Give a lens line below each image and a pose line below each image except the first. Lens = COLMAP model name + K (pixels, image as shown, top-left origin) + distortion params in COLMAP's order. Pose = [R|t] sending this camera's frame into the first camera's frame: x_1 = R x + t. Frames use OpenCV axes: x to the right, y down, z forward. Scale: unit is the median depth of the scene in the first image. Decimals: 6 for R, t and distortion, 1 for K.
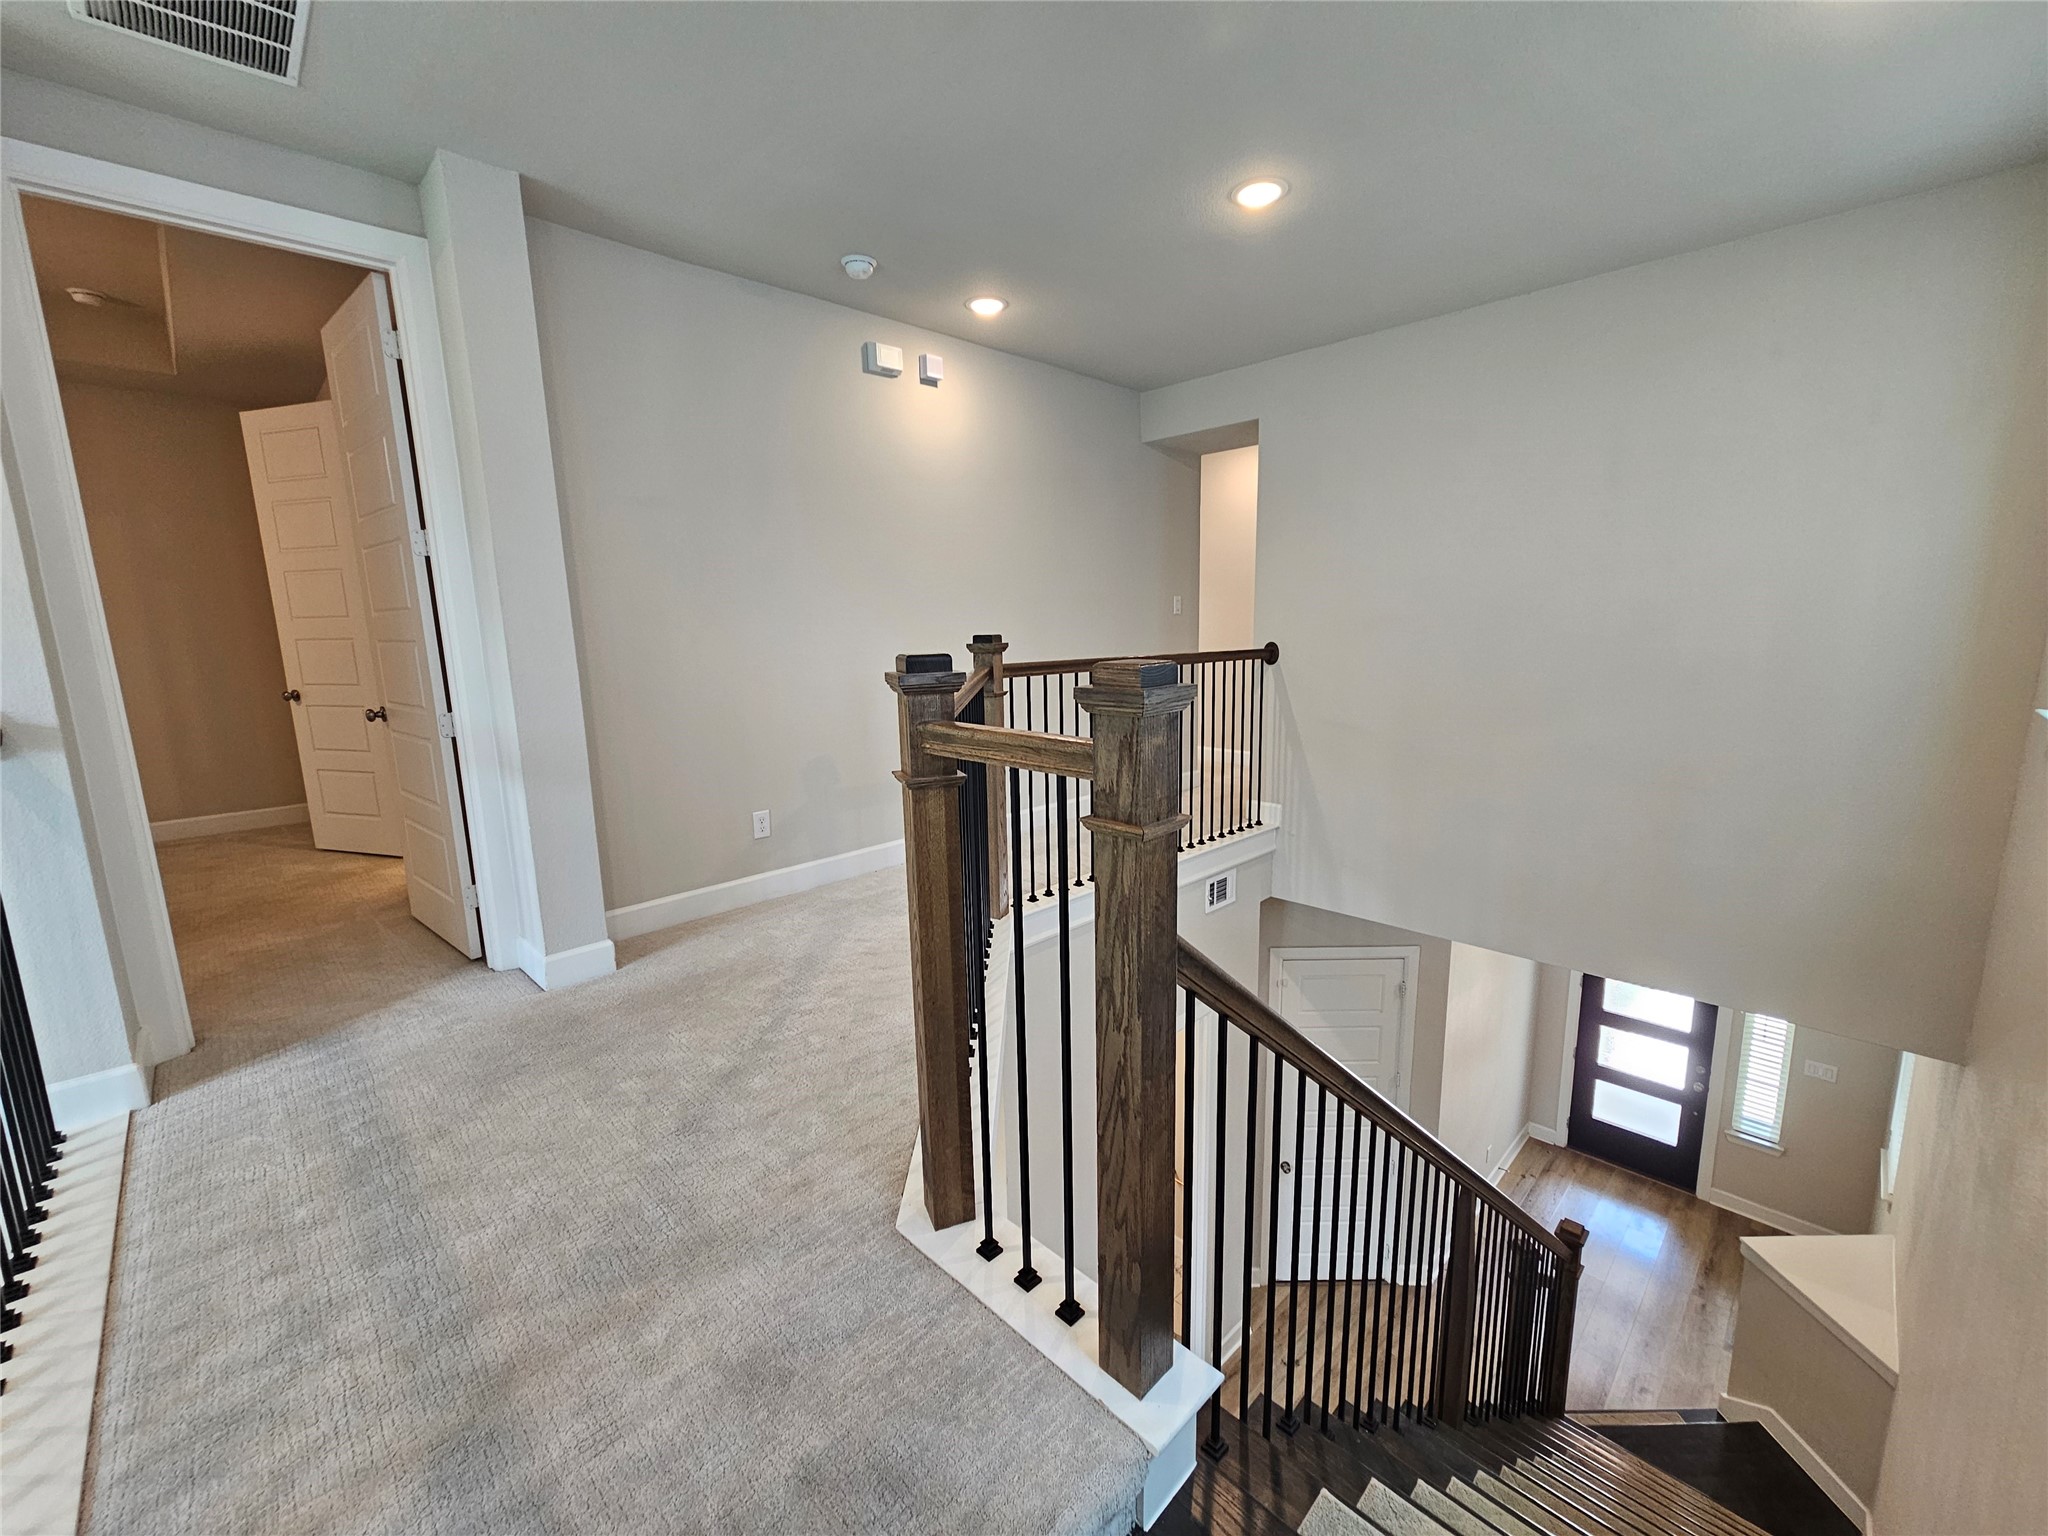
lens RADIAL K [[837.0, 0, 1025.0], [0, 837.0, 765.6], [0, 0, 1]] dist [-0.001338, 0.000272]
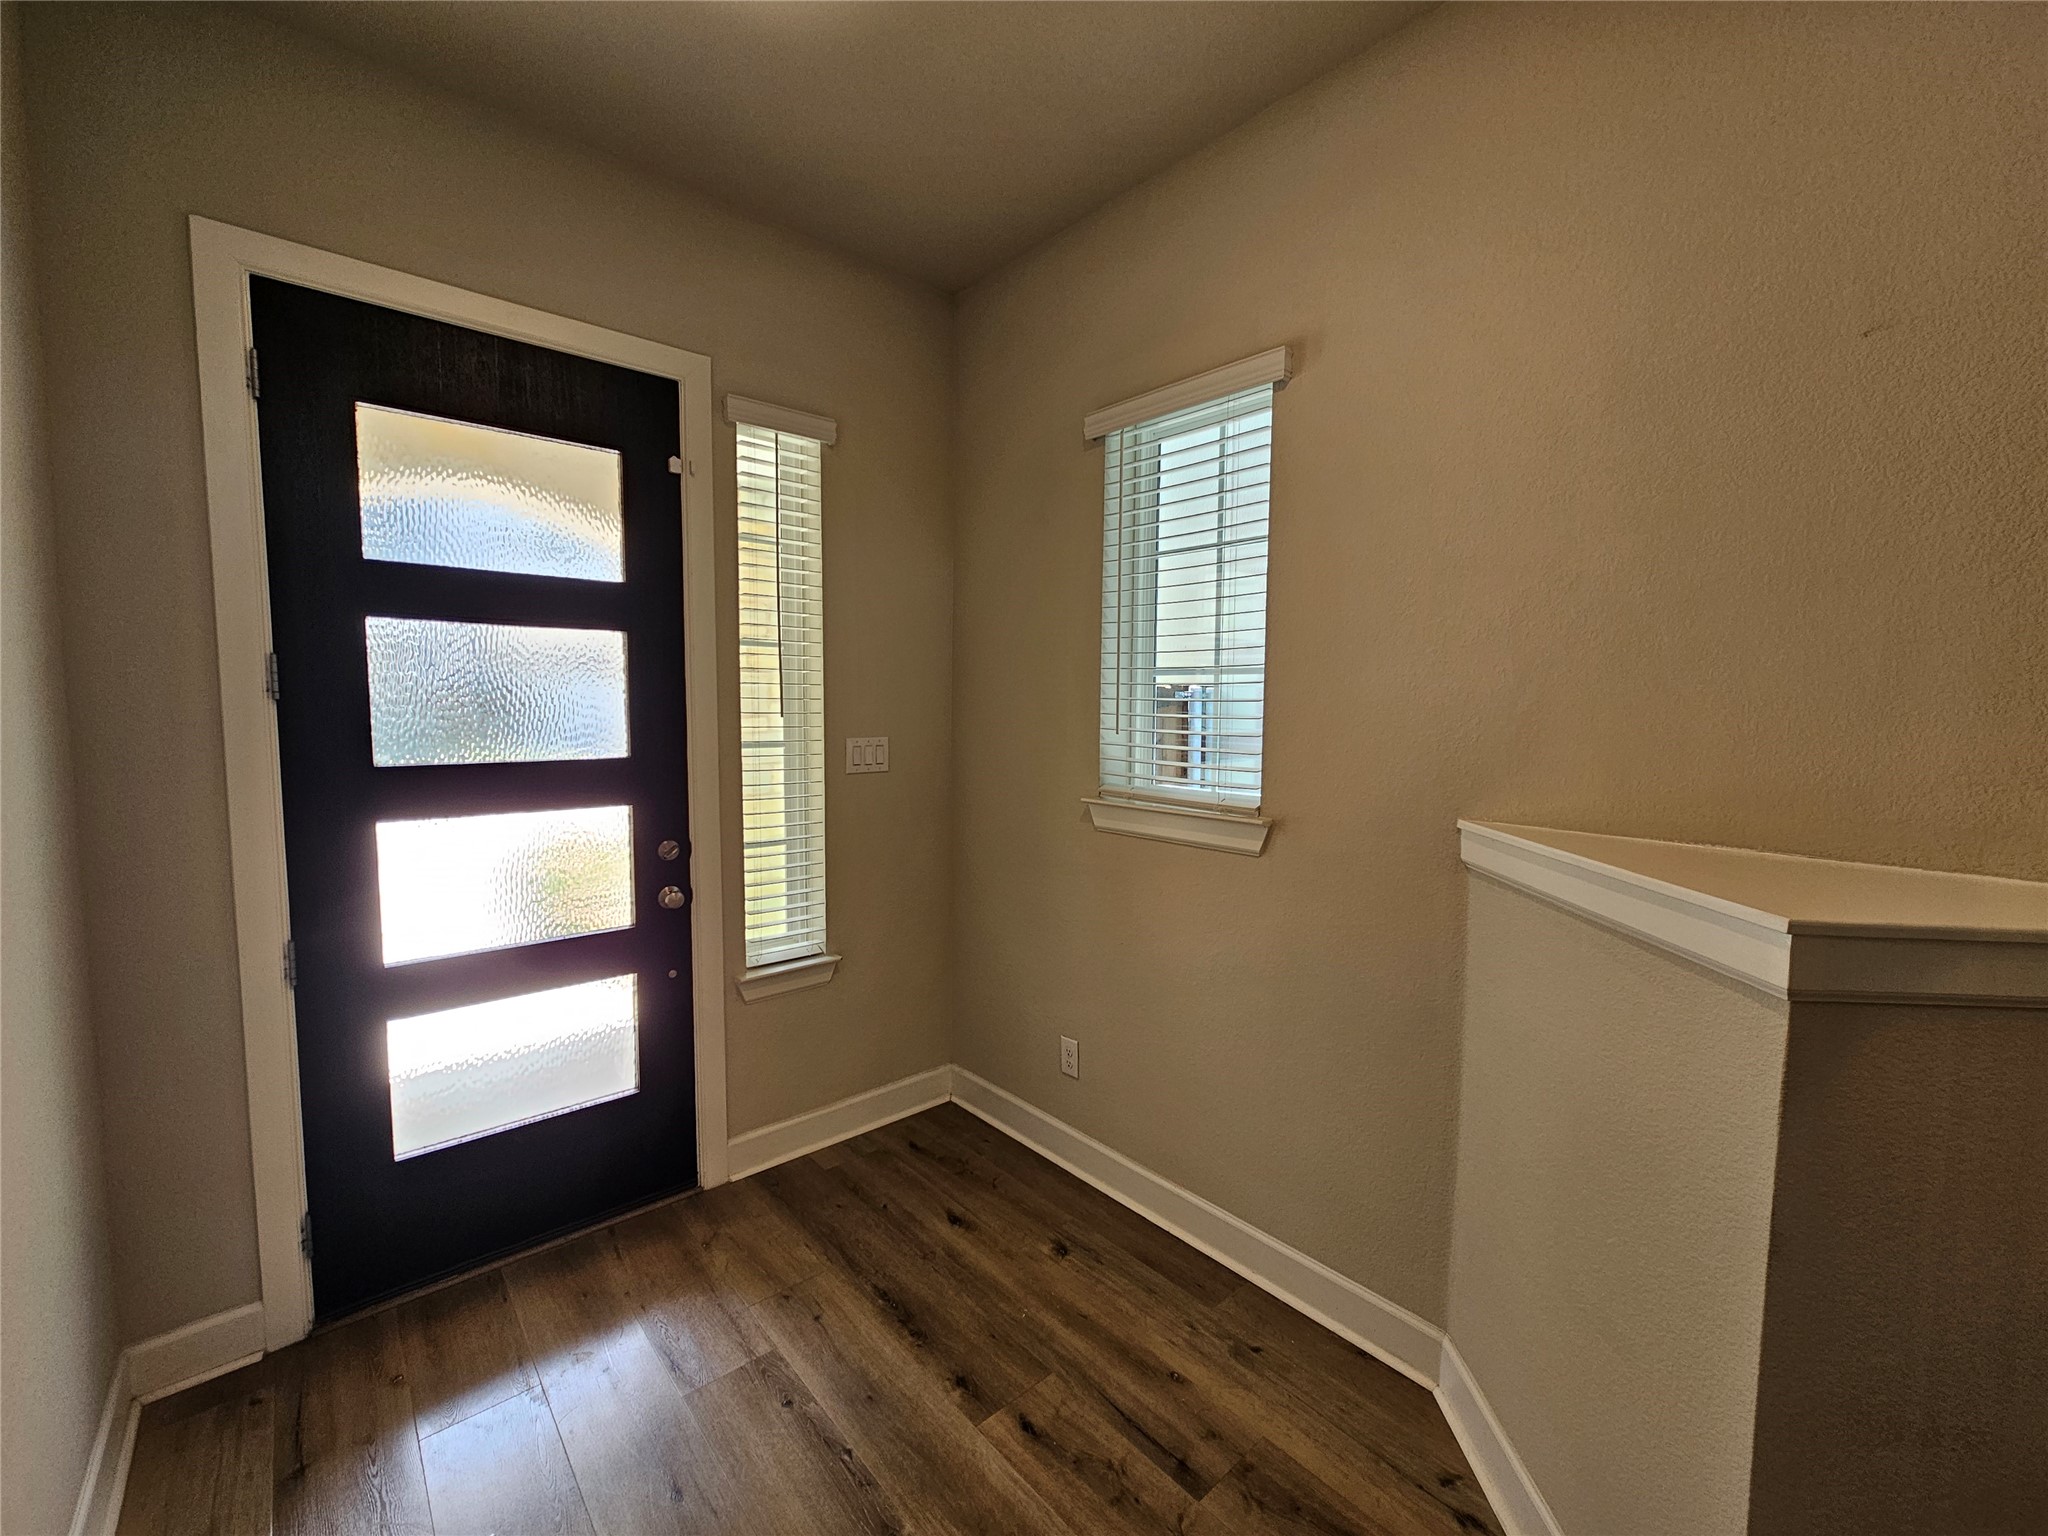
lens RADIAL K [[837.0, 0, 1026.1], [0, 837.0, 773.1], [0, 0, 1]] dist [-0.001338, 0.000272]
pose [[0.055786, -0.051488, 0.997114, 0.697690], [0.169392, 0.984680, 0.041369, 0.534099], [-0.983969, 0.166595, 0.063653, 1.265426]]
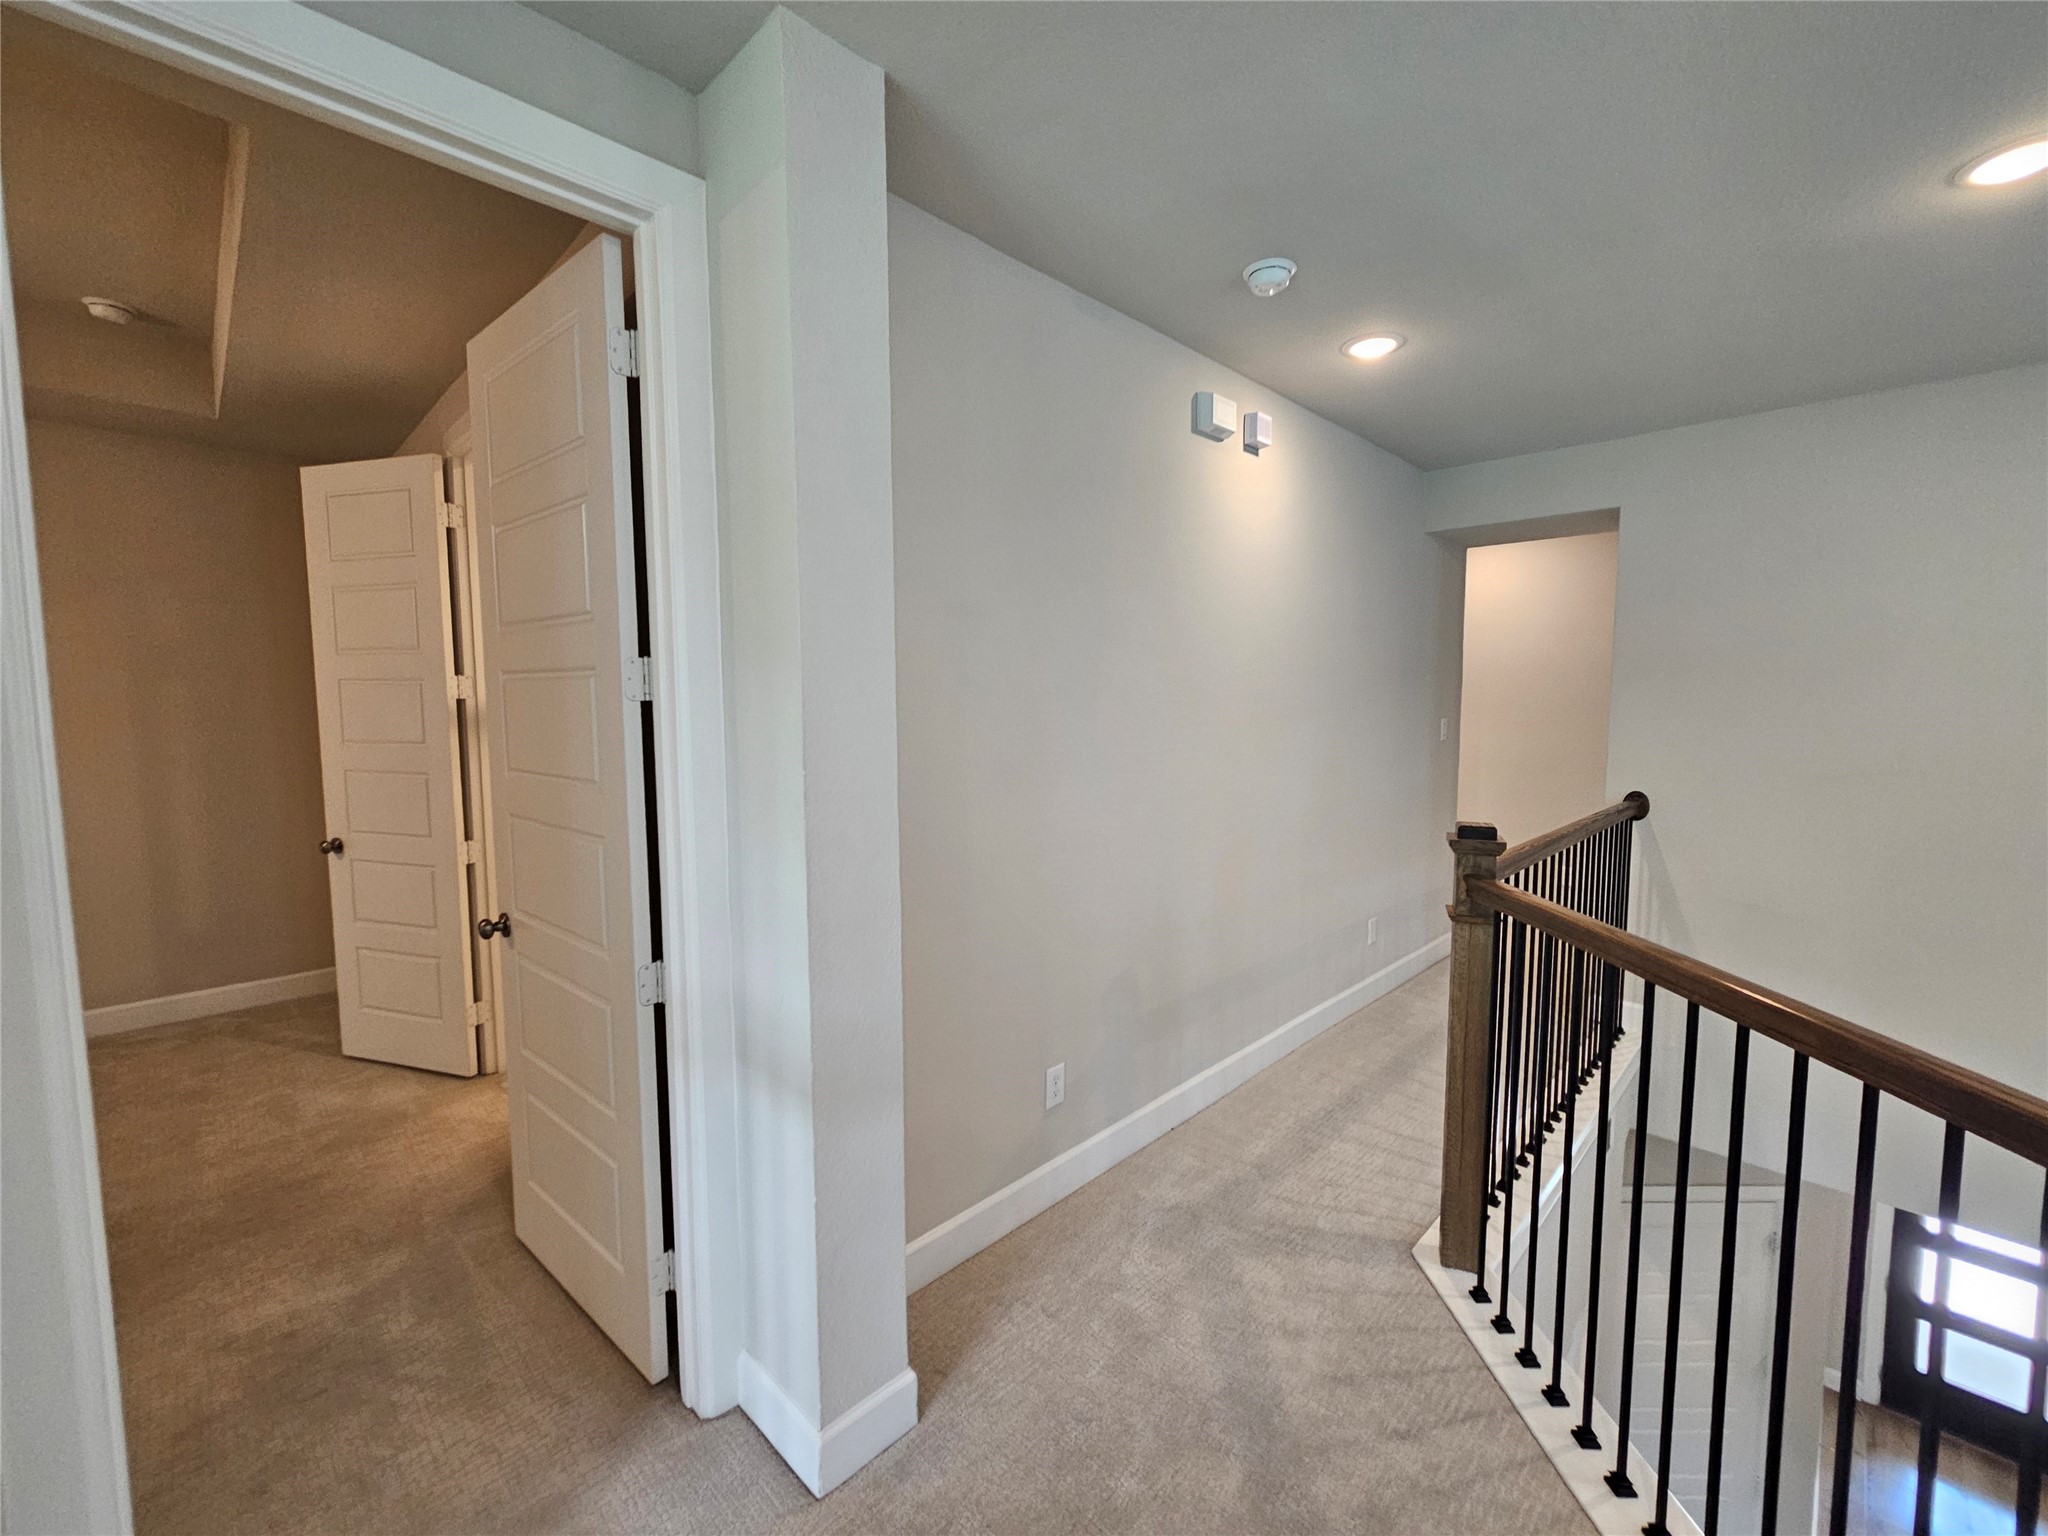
lens RADIAL K [[837.0, 0, 1025.0], [0, 837.0, 762.6], [0, 0, 1]] dist [-0.001338, 0.000272]
pose [[0.999717, 0.019244, 0.013987, -0.322629], [-0.017905, 0.995758, -0.090257, -0.113011], [-0.015665, 0.089981, 0.995820, 0.294097]]
